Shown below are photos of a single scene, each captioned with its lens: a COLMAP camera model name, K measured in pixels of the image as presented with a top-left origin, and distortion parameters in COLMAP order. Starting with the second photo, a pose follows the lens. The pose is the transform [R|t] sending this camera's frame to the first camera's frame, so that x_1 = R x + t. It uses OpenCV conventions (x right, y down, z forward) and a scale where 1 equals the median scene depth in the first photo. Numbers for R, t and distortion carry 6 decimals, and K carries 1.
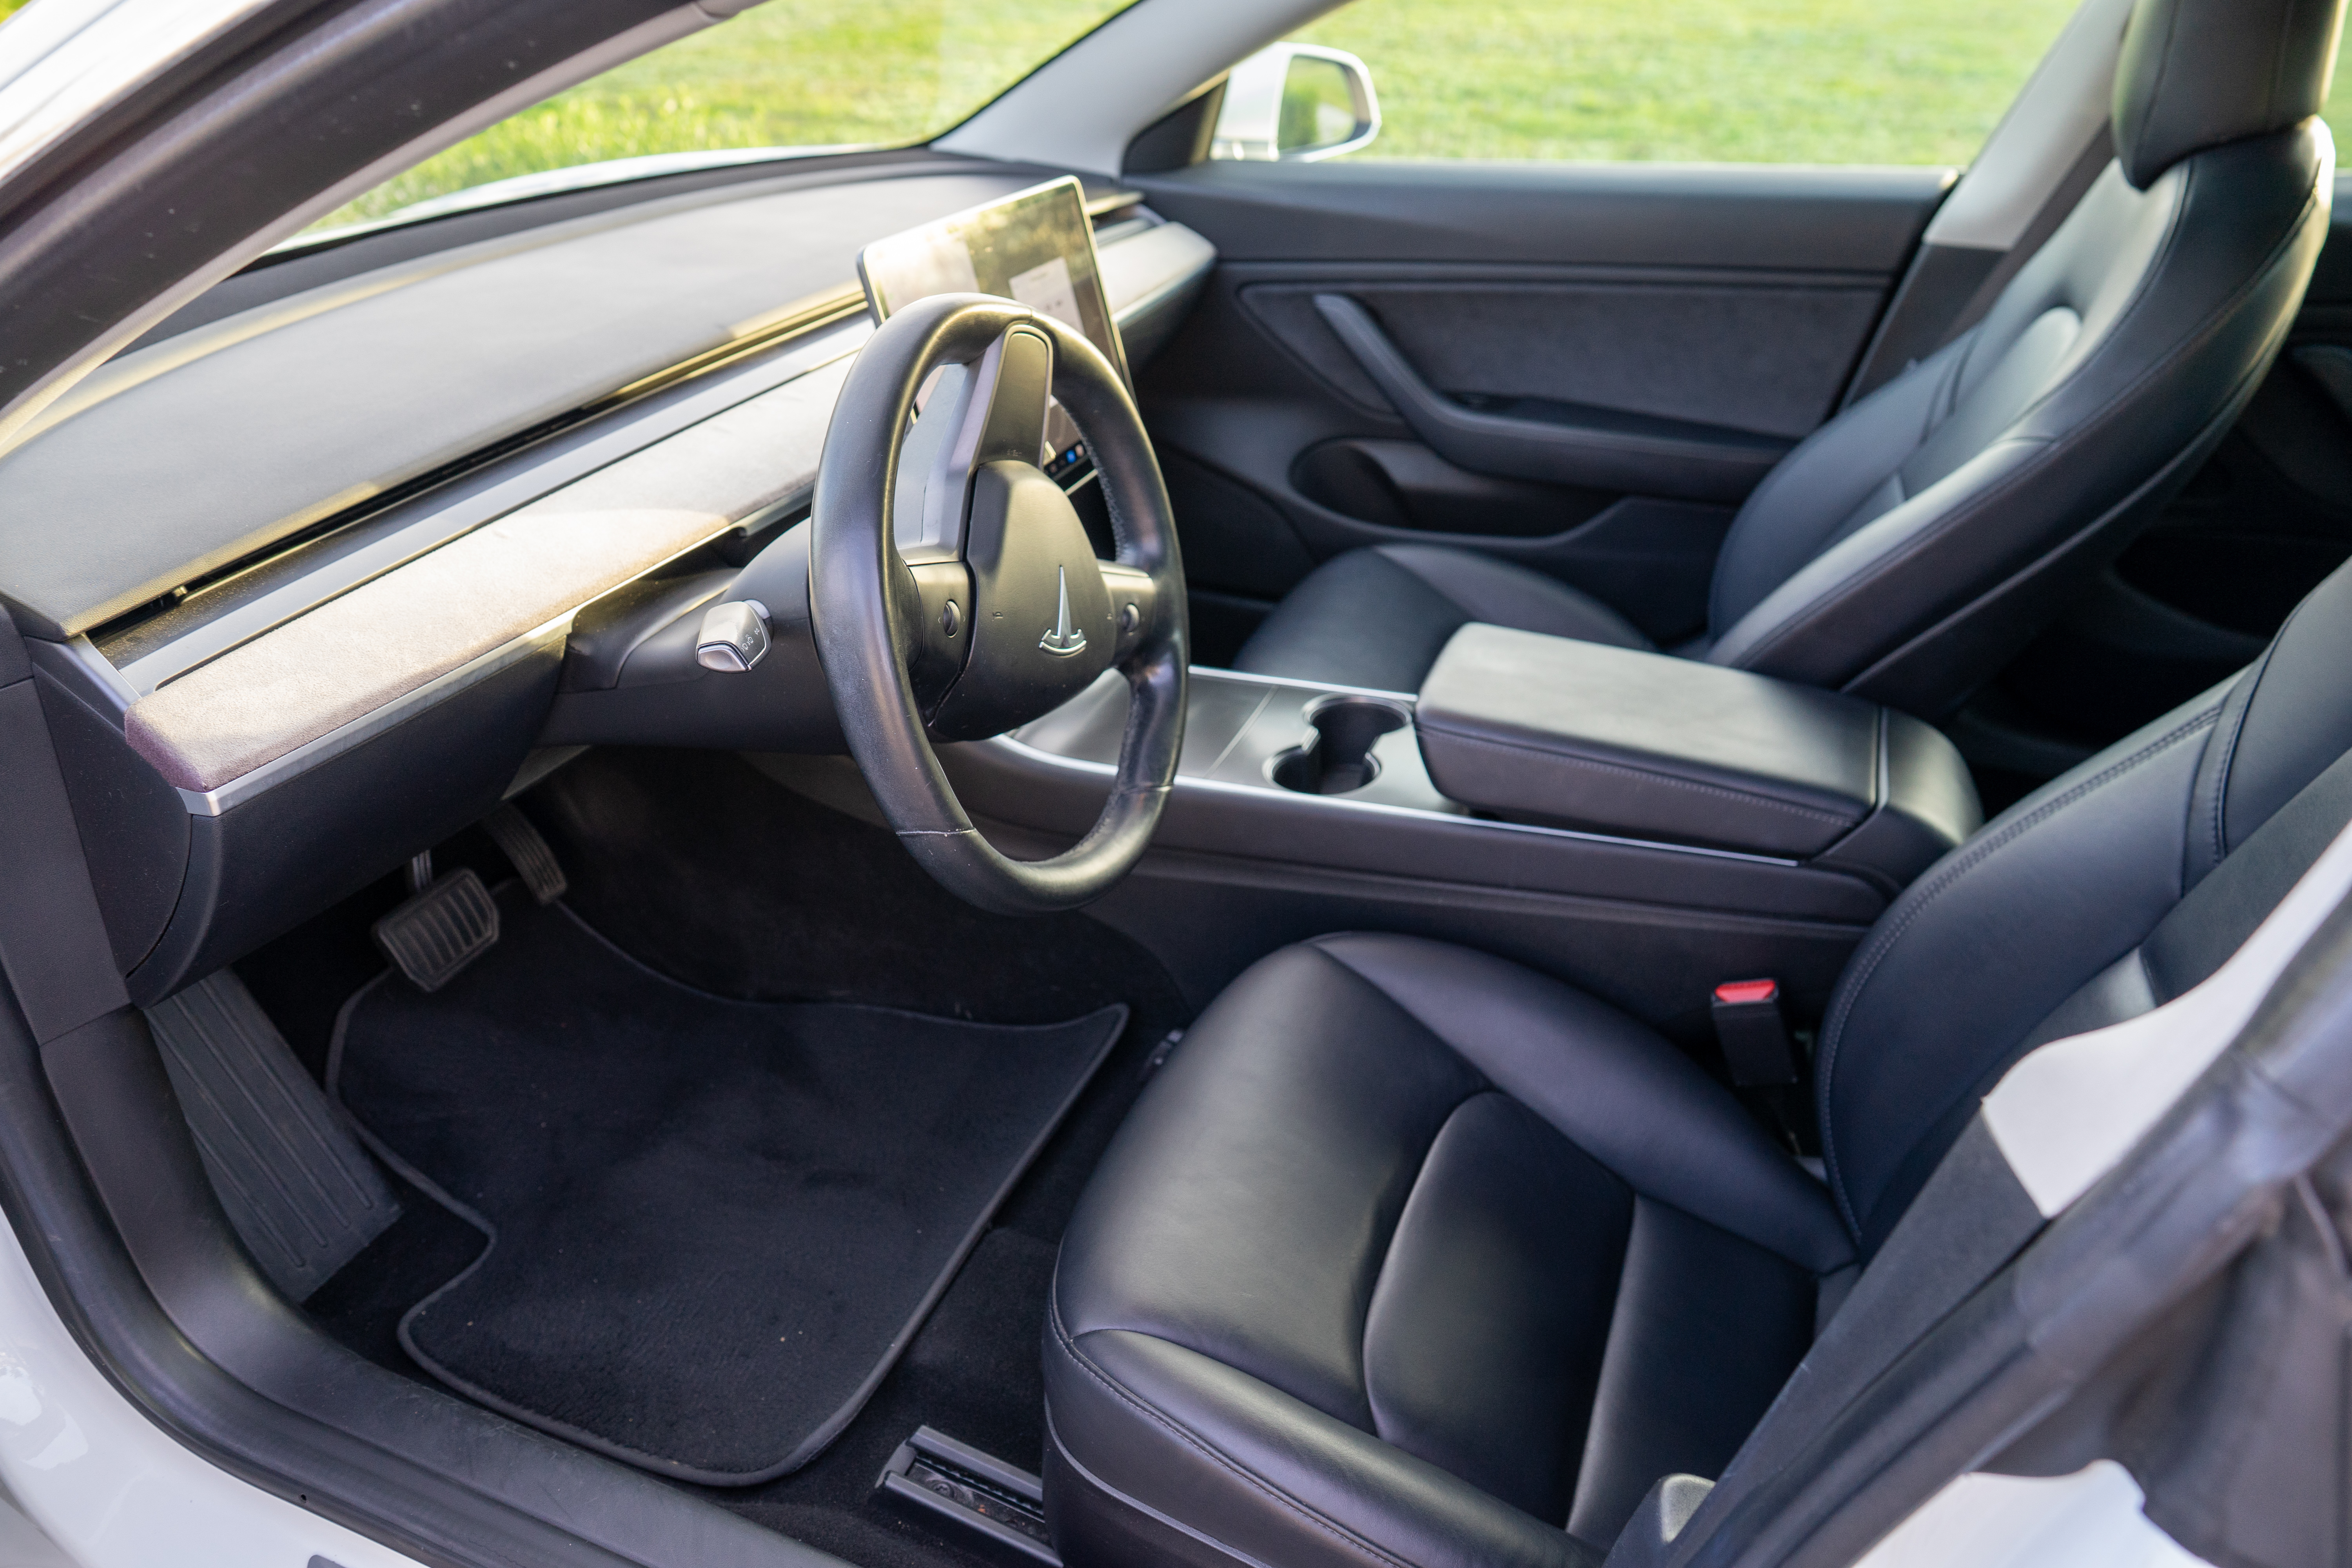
lens RADIAL K [[1582.9, 0, 1170.1], [0, 1582.9, 792.1], [0, 0, 1]] dist [-0.040096, 0.052244]
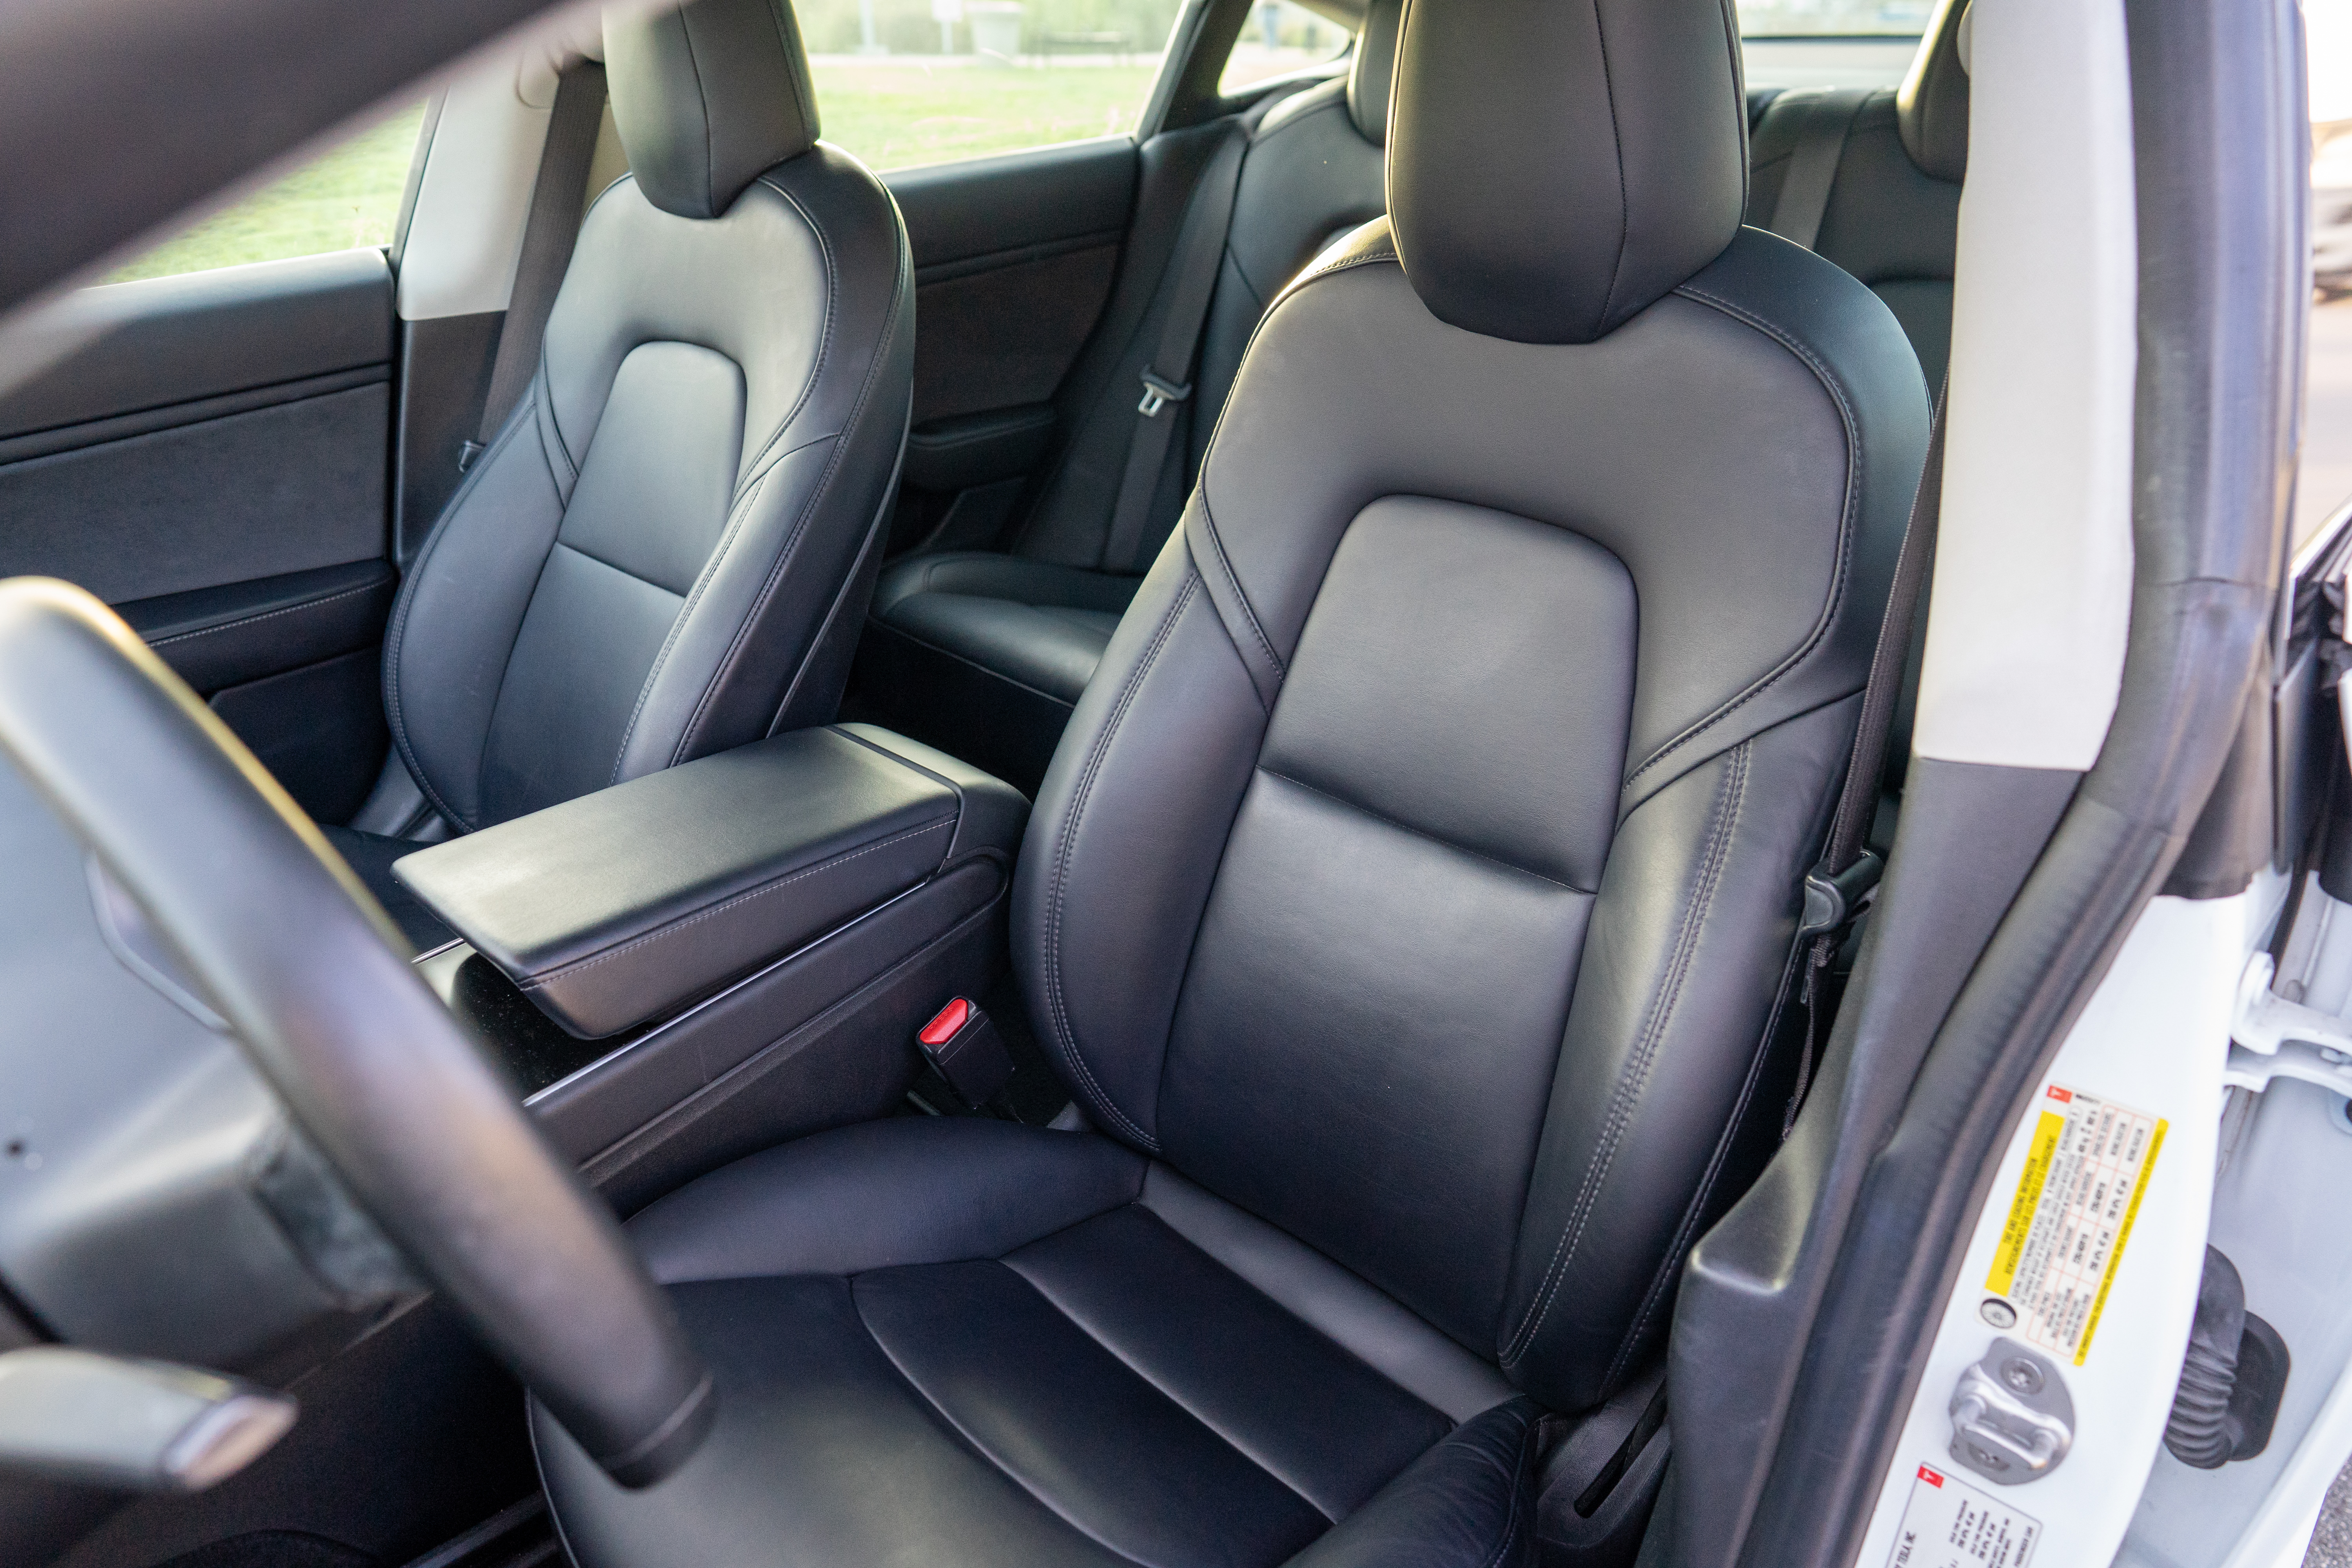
lens RADIAL K [[1582.9, 0, 1170.1], [0, 1582.9, 792.1], [0, 0, 1]] dist [-0.040096, 0.052244]
pose [[0.361018, -0.416807, 0.834229, -0.339498], [0.467894, 0.854773, 0.224586, -0.149649], [-0.806685, 0.309251, 0.503610, 0.348513]]
